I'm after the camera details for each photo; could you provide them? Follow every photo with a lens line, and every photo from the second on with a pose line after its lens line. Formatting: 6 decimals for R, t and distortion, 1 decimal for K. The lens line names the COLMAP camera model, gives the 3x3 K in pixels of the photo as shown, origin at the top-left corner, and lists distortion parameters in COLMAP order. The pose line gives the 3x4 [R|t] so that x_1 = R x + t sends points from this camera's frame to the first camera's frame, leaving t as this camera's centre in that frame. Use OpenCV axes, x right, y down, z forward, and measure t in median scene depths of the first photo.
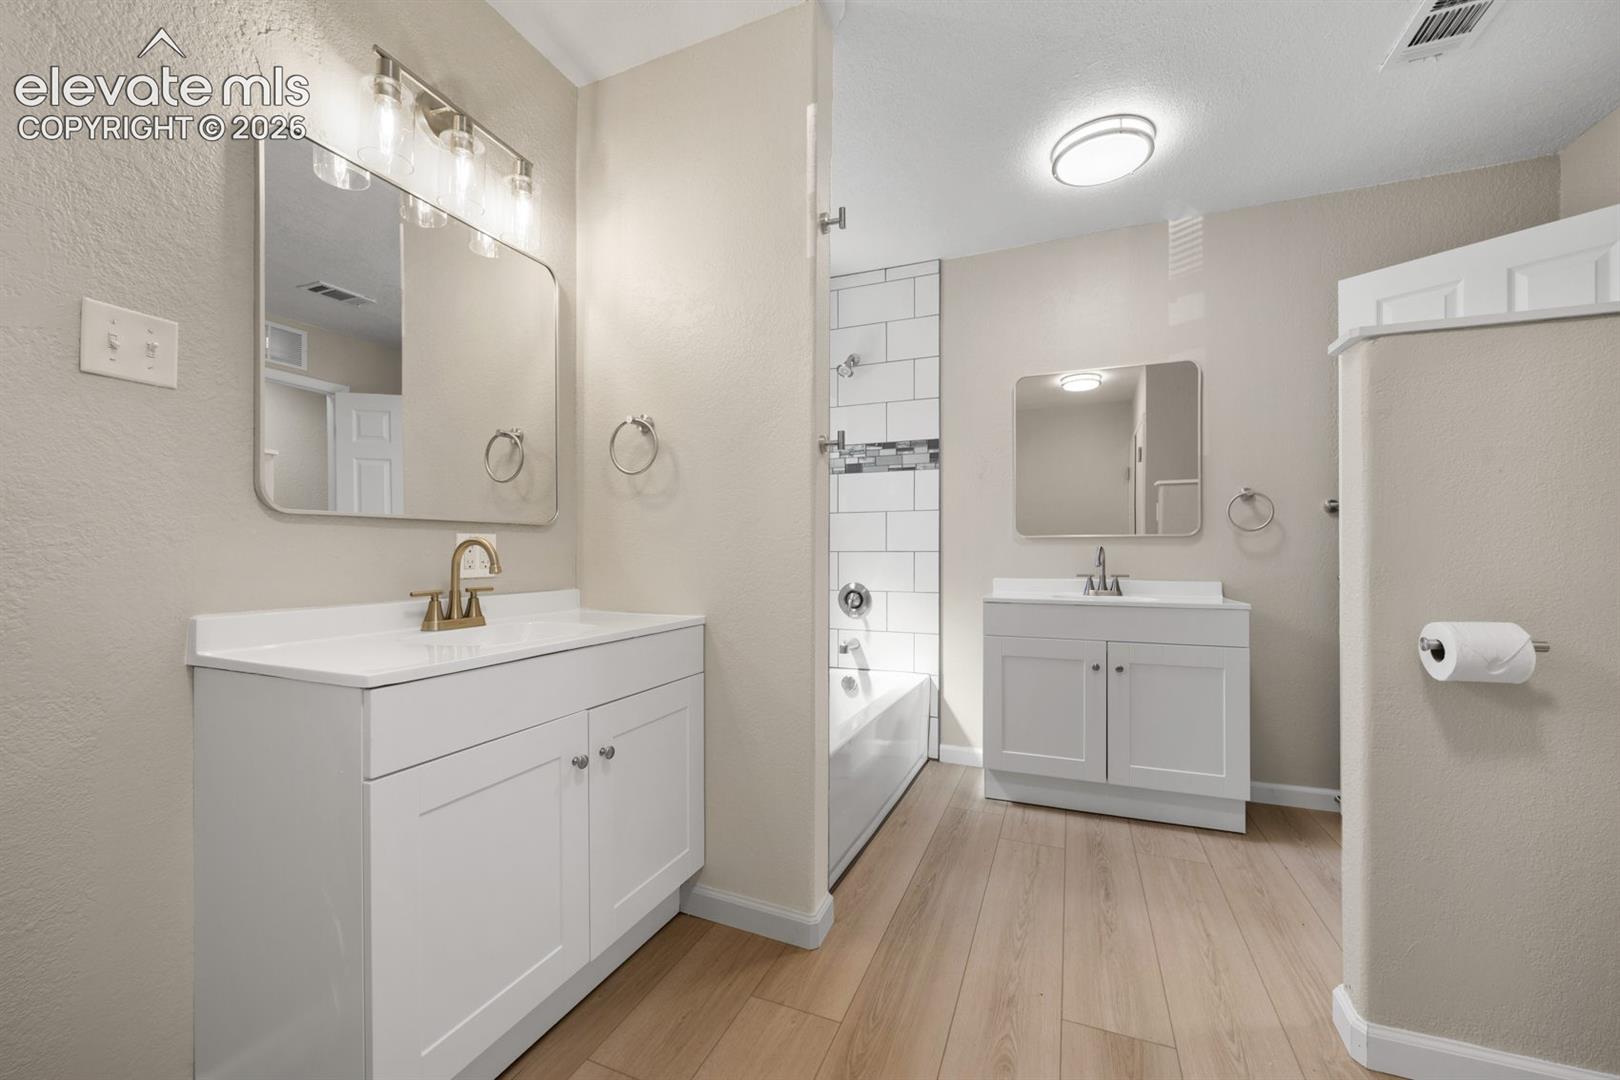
lens RADIAL K [[642.6, 0, 810.6], [0, 642.6, 549.1], [0, 0, 1]] dist [-0.001946, 0.000050]
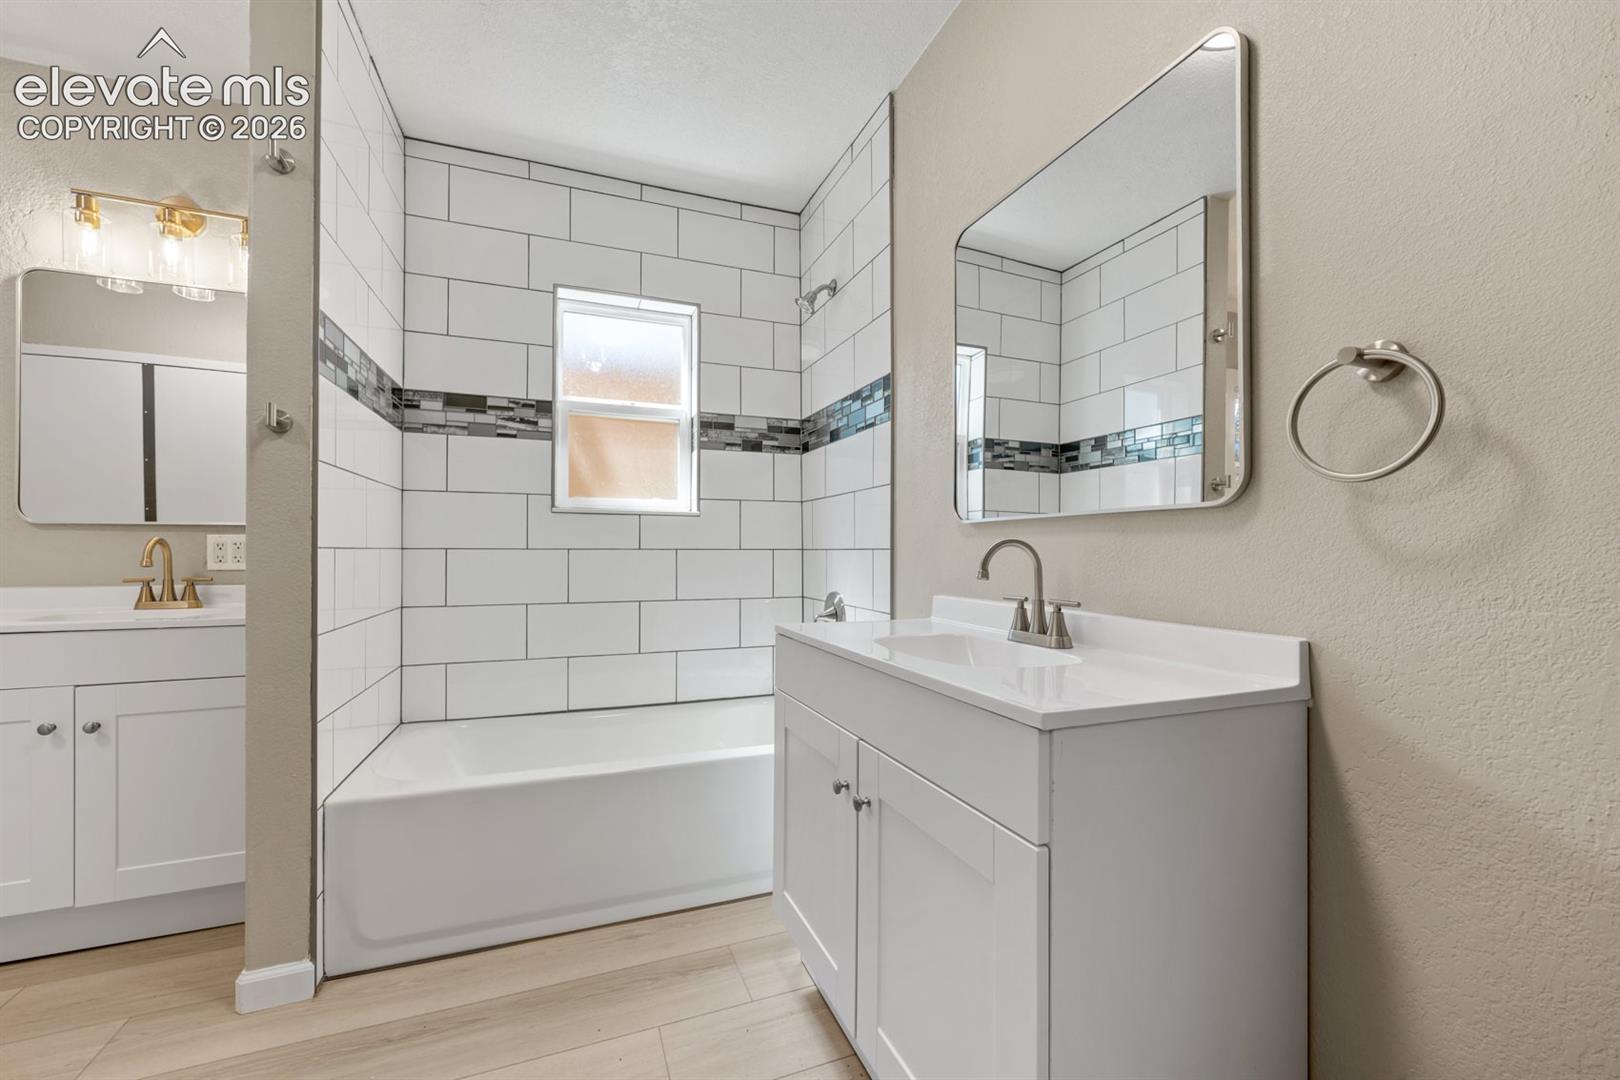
lens RADIAL K [[642.6, 0, 812.8], [0, 642.6, 543.0], [0, 0, 1]] dist [-0.001946, 0.000050]
pose [[0.690729, -0.007181, -0.723078, 0.736995], [0.002224, 0.999967, -0.007807, 0.002778], [0.723110, 0.003785, 0.690722, 0.612536]]
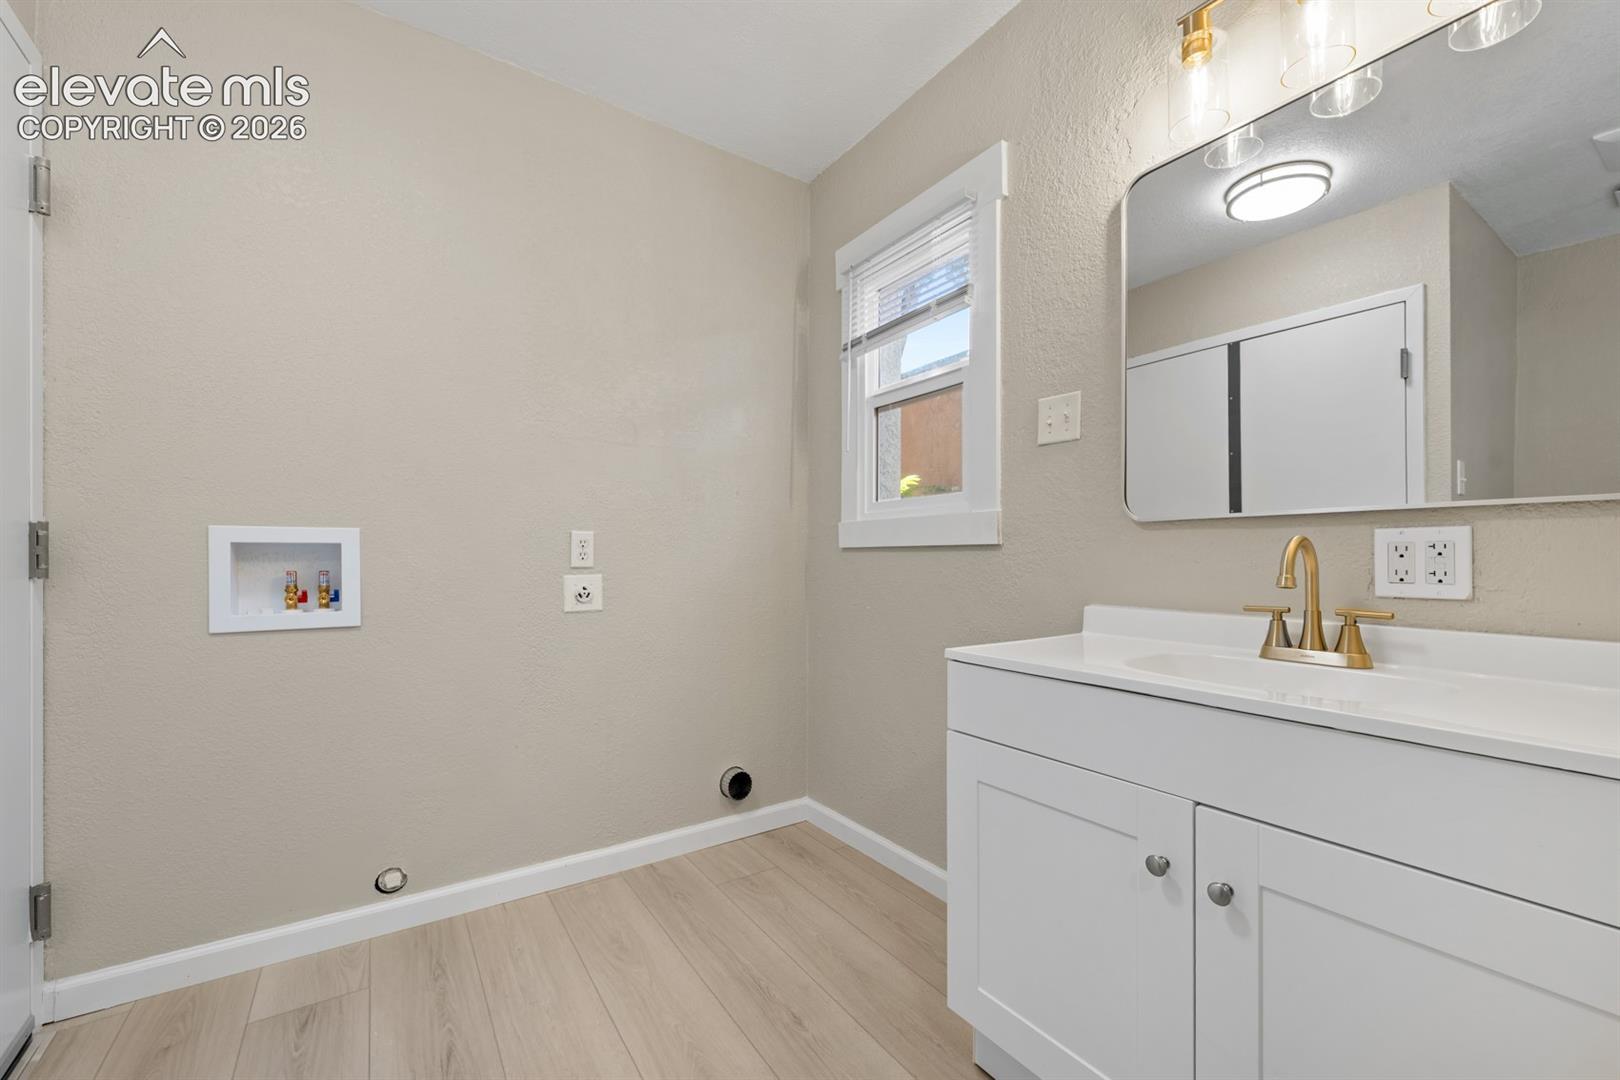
lens RADIAL K [[642.6, 0, 800.7], [0, 642.6, 562.5], [0, 0, 1]] dist [-0.001946, 0.000050]
pose [[-0.566491, 0.004298, -0.824057, 0.210585], [0.000607, 0.999988, 0.004798, 0.003987], [0.824068, 0.002218, -0.566487, 0.547211]]
